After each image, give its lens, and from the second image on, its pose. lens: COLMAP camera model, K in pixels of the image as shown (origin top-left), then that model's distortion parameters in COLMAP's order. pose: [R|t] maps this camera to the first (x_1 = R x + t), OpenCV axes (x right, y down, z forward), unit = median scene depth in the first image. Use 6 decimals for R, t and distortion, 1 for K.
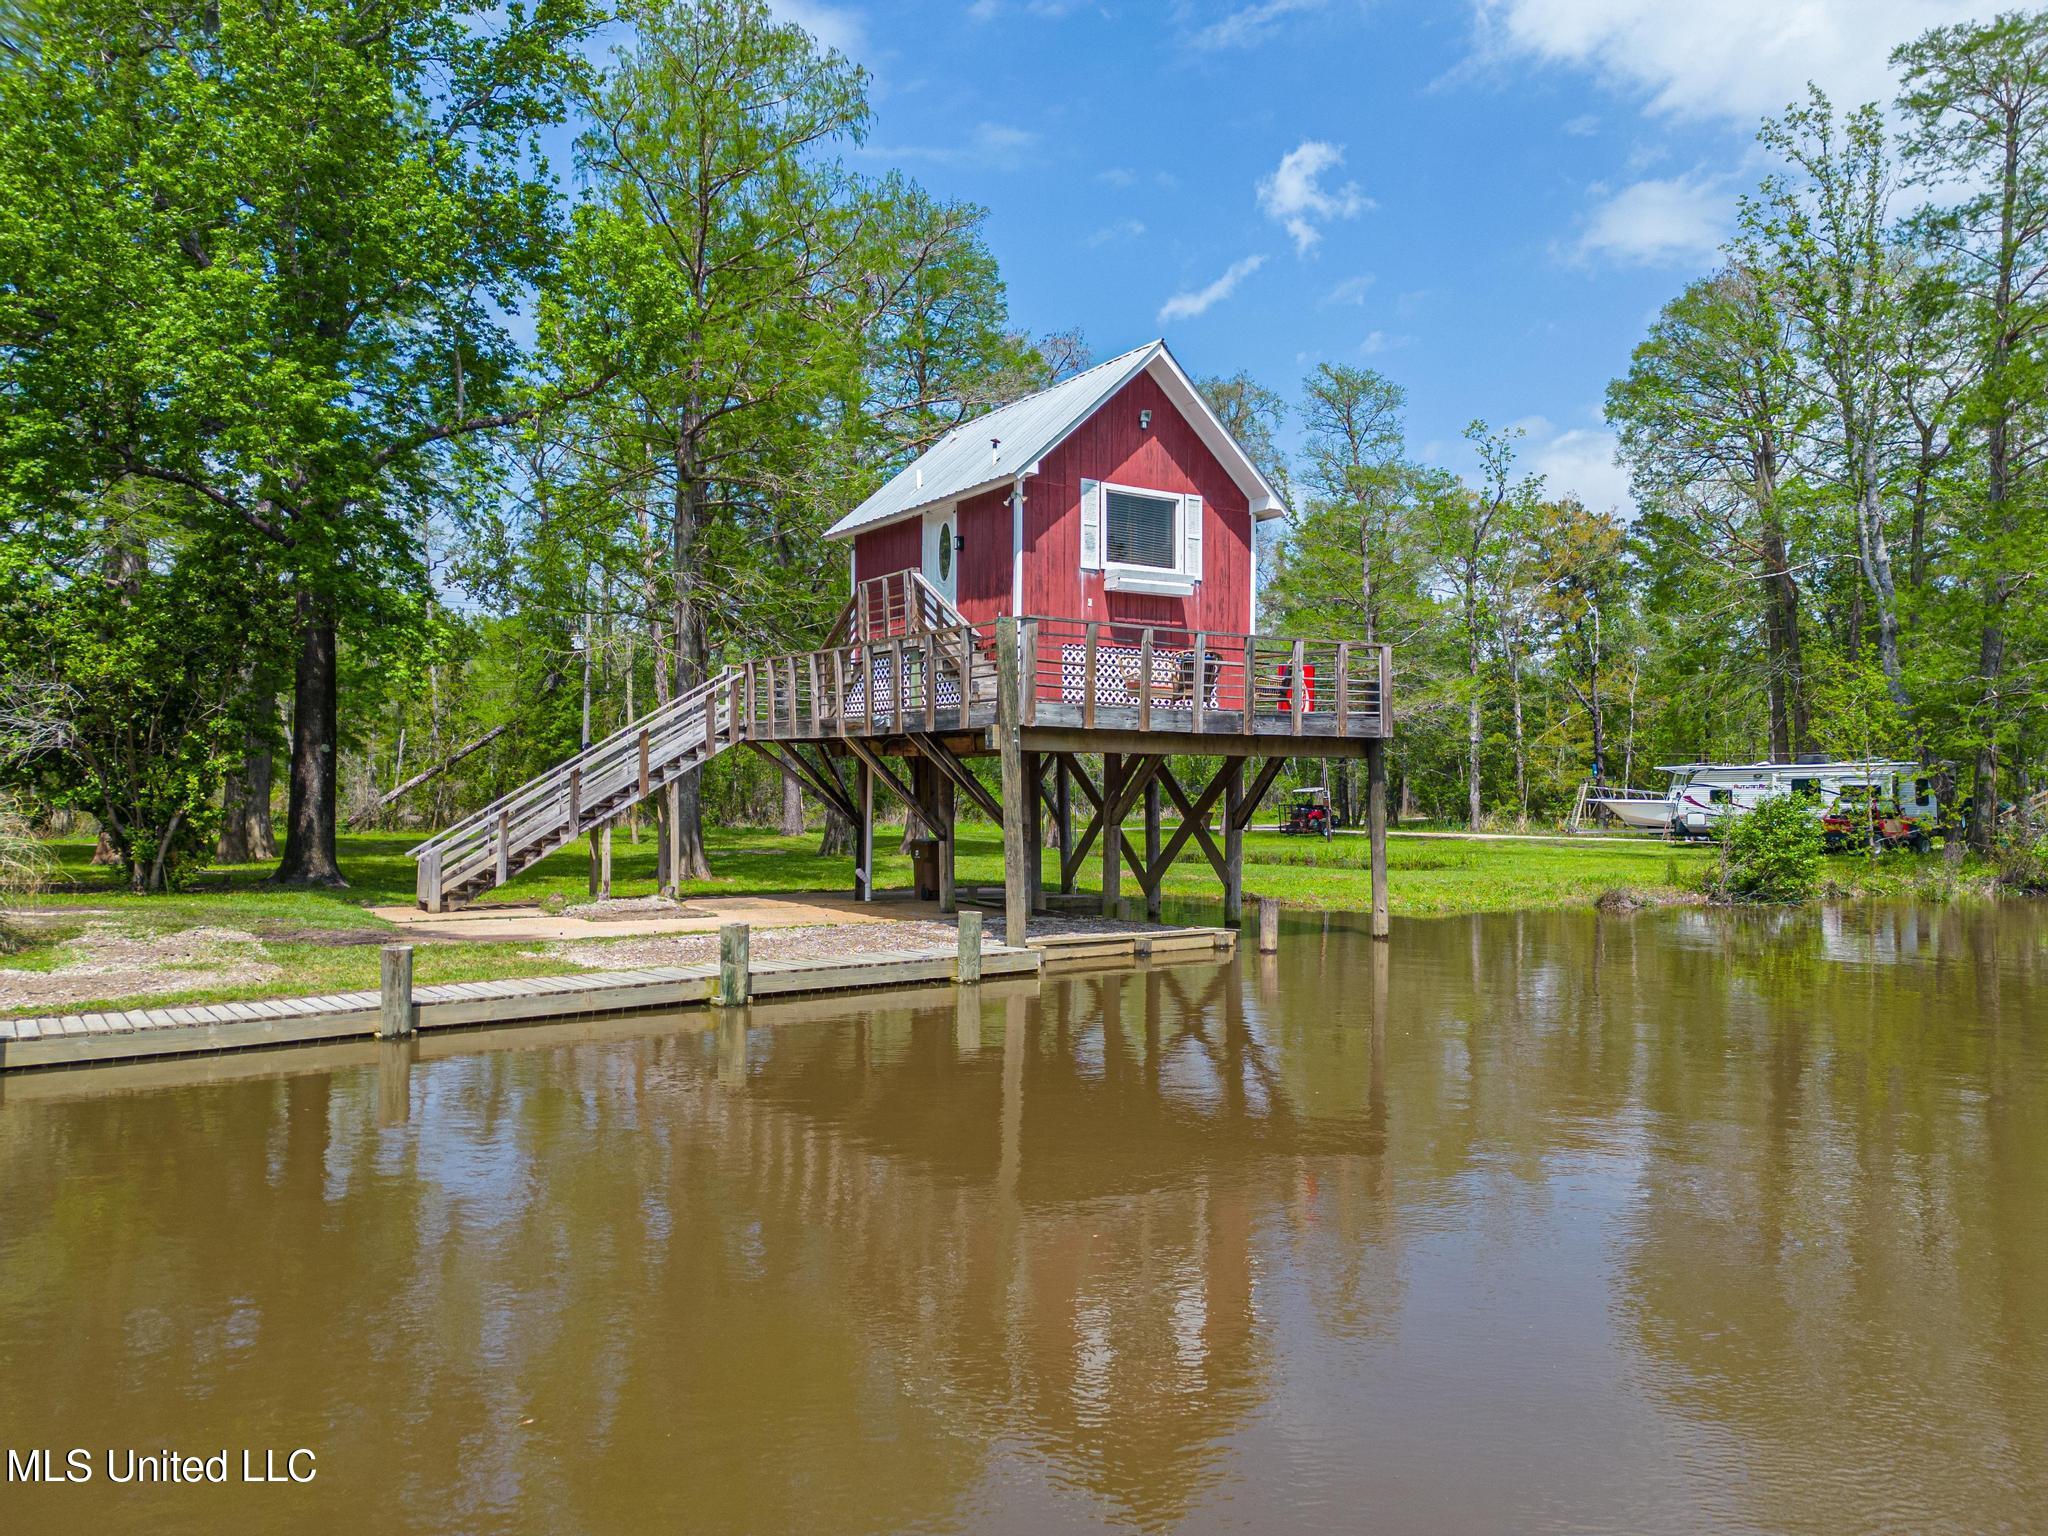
lens RADIAL K [[1399.9, 0, 1024.0], [0, 1399.9, 768.0], [0, 0, 1]] dist [0.038068, -0.002565]
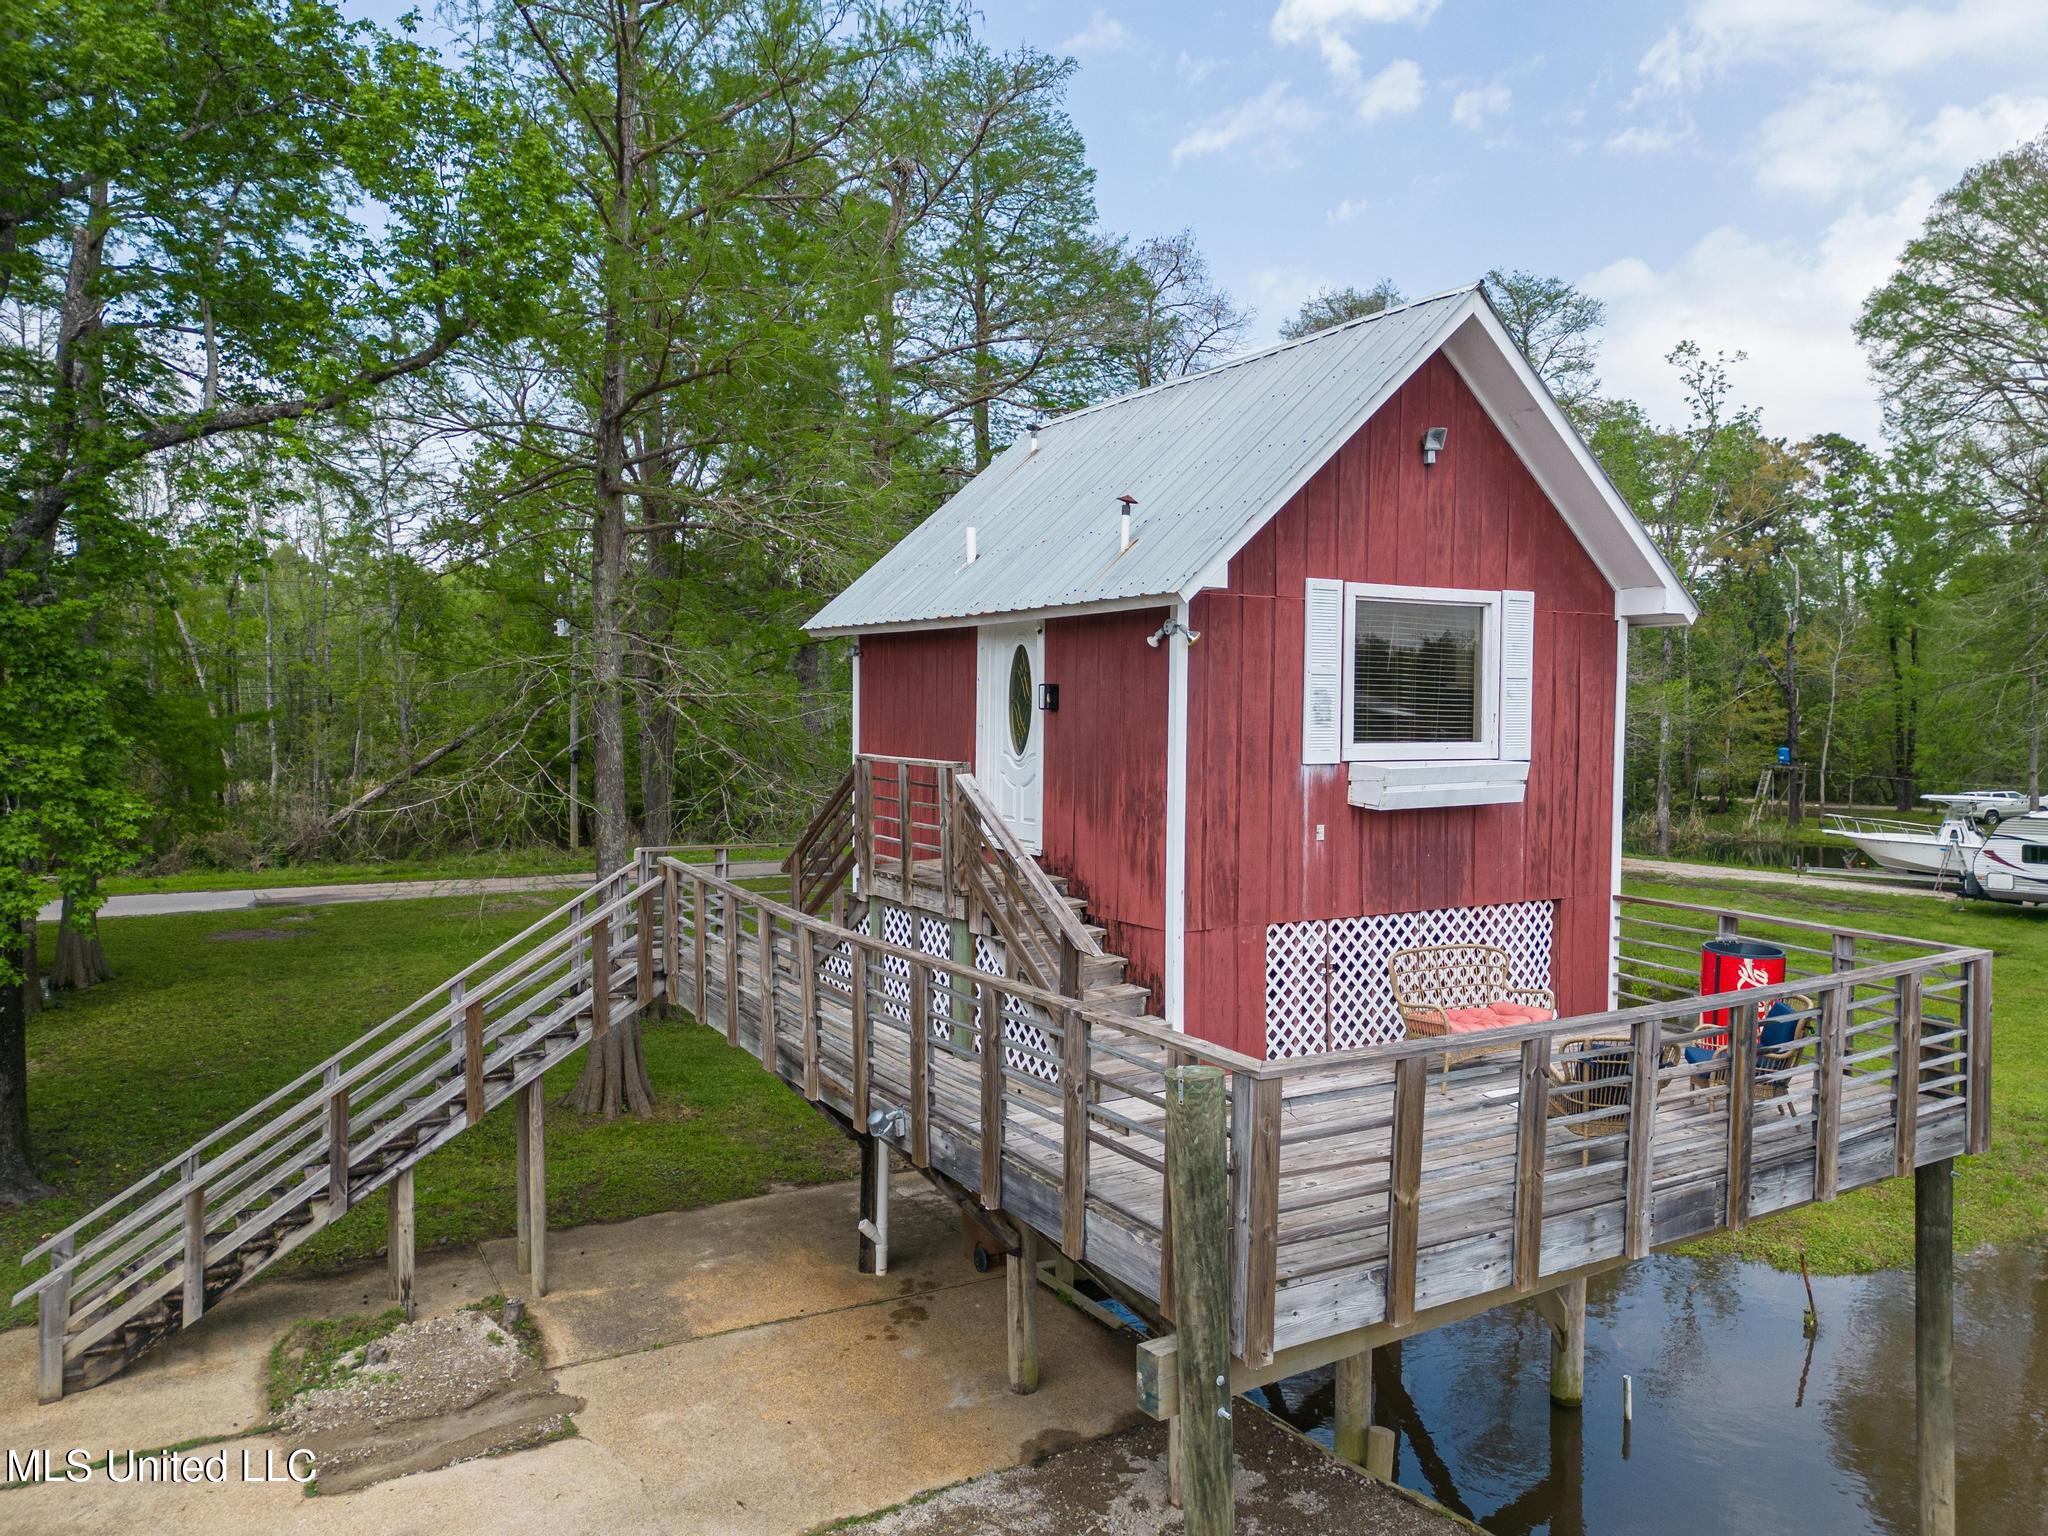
lens RADIAL K [[1442.0, 0, 1024.0], [0, 1442.0, 768.0], [0, 0, 1]] dist [0.035029, -0.031460]
pose [[0.999054, 0.003982, -0.043302, -0.031826], [-0.001491, 0.998350, 0.057411, -0.159209], [0.043459, -0.057292, 0.997411, 0.468410]]
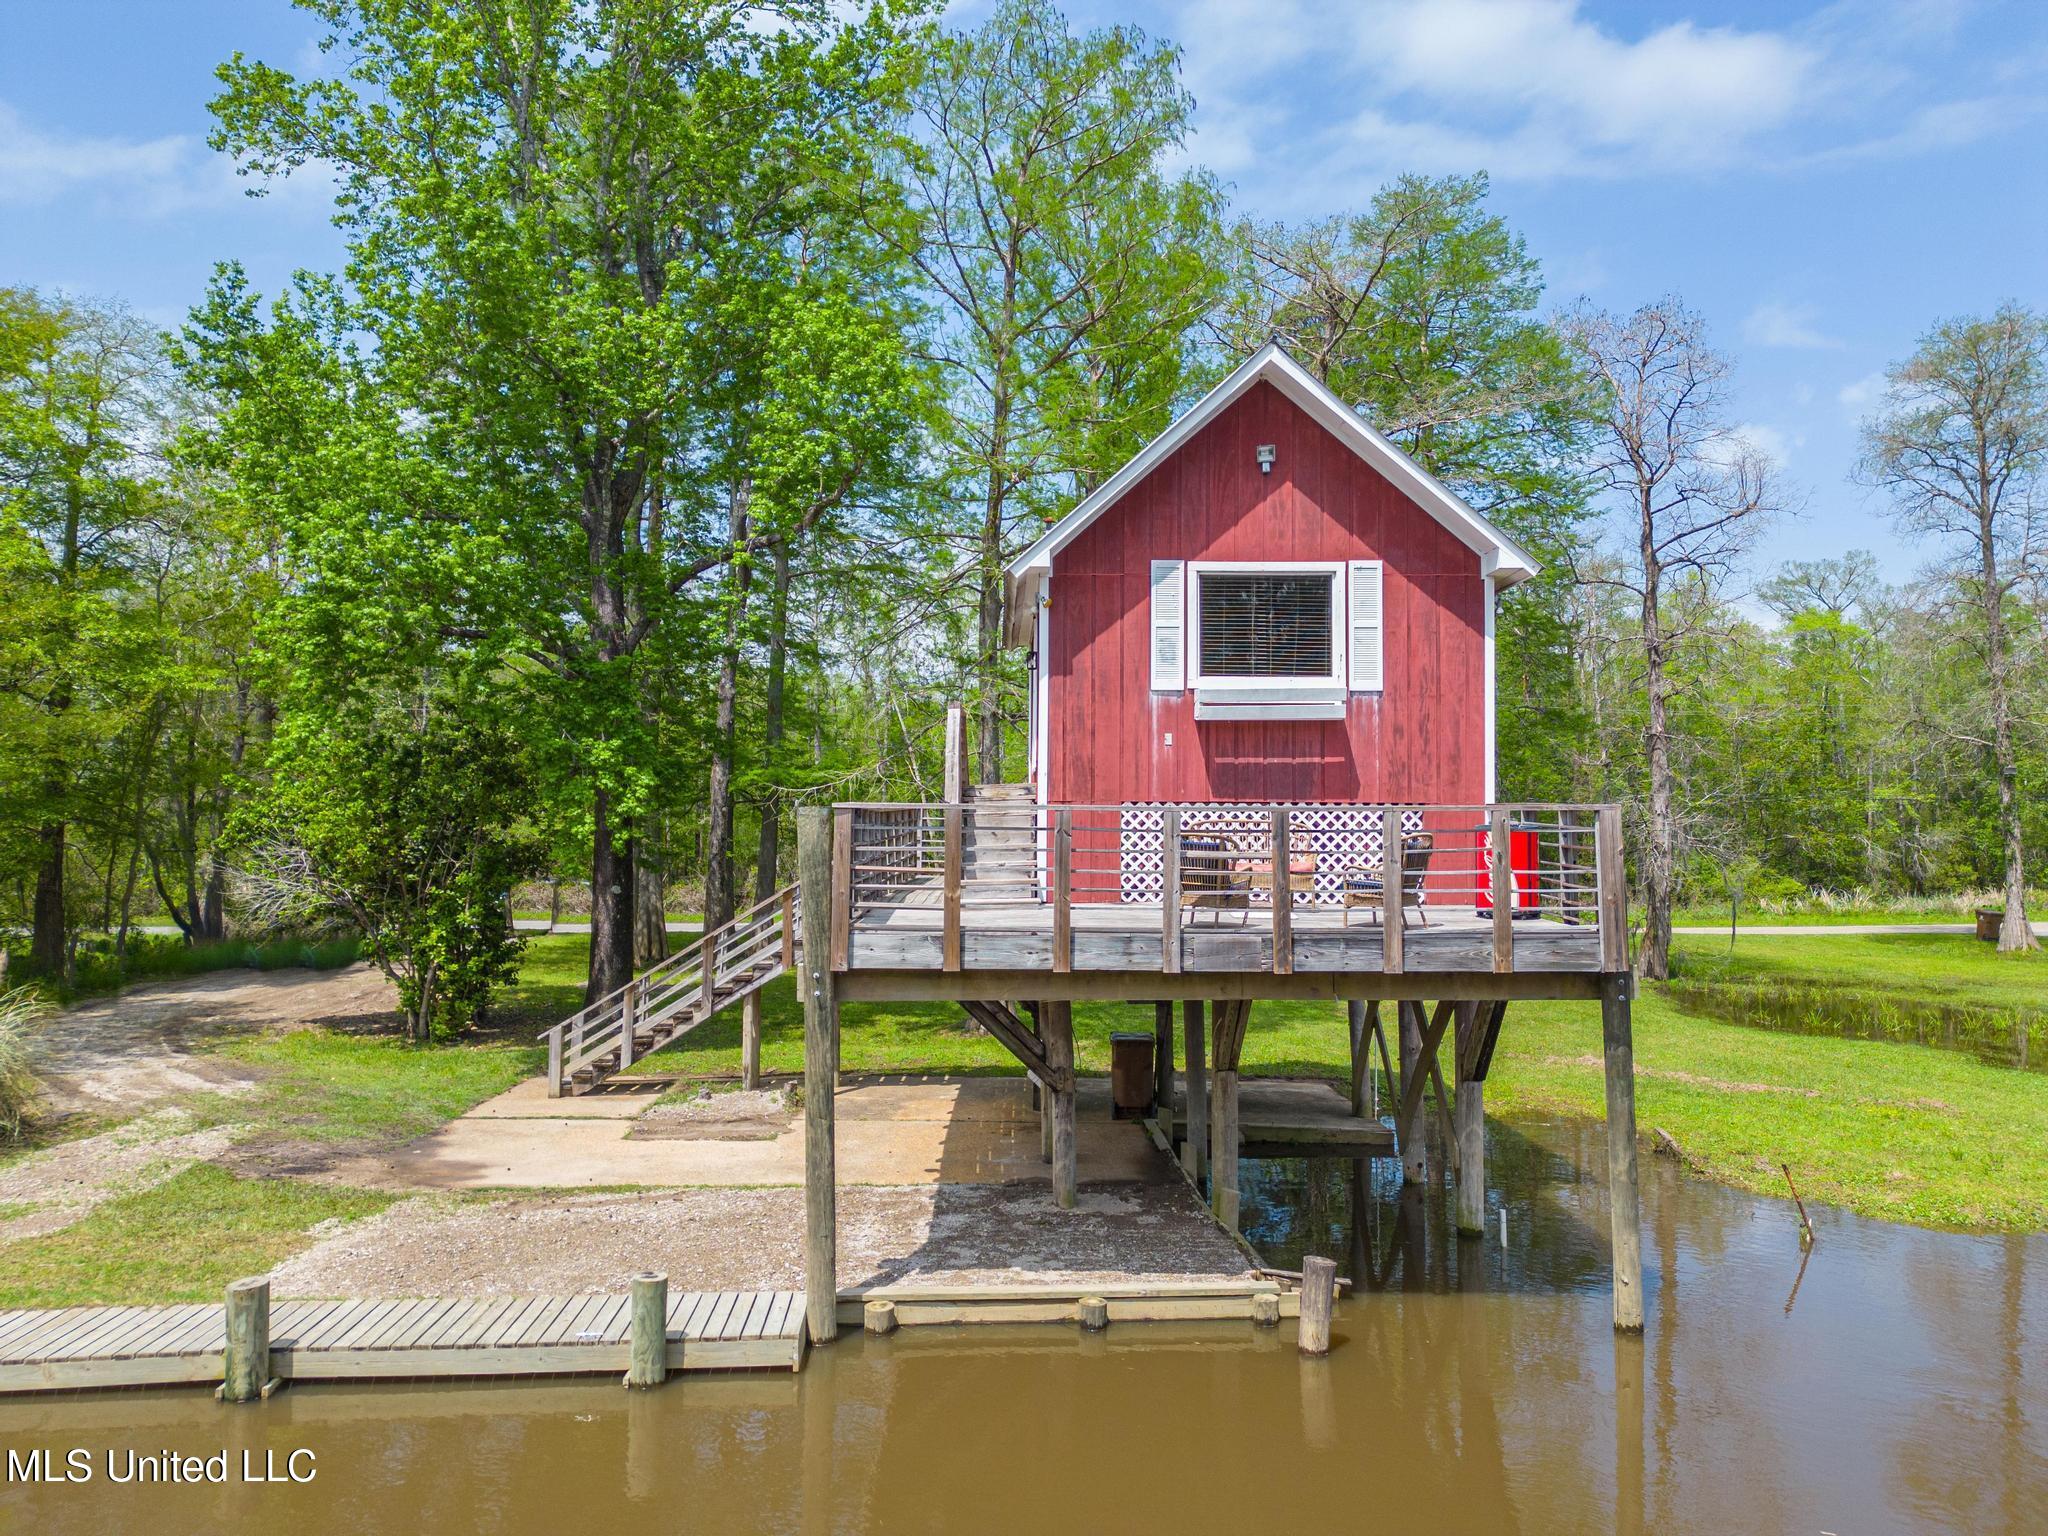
lens RADIAL K [[1399.9, 0, 1024.0], [0, 1399.9, 768.0], [0, 0, 1]] dist [0.038068, -0.002565]
pose [[0.846645, -0.023158, -0.531654, 0.327357], [0.007830, 0.999487, -0.031067, -0.078889], [0.532101, 0.022140, 0.846391, 0.364193]]
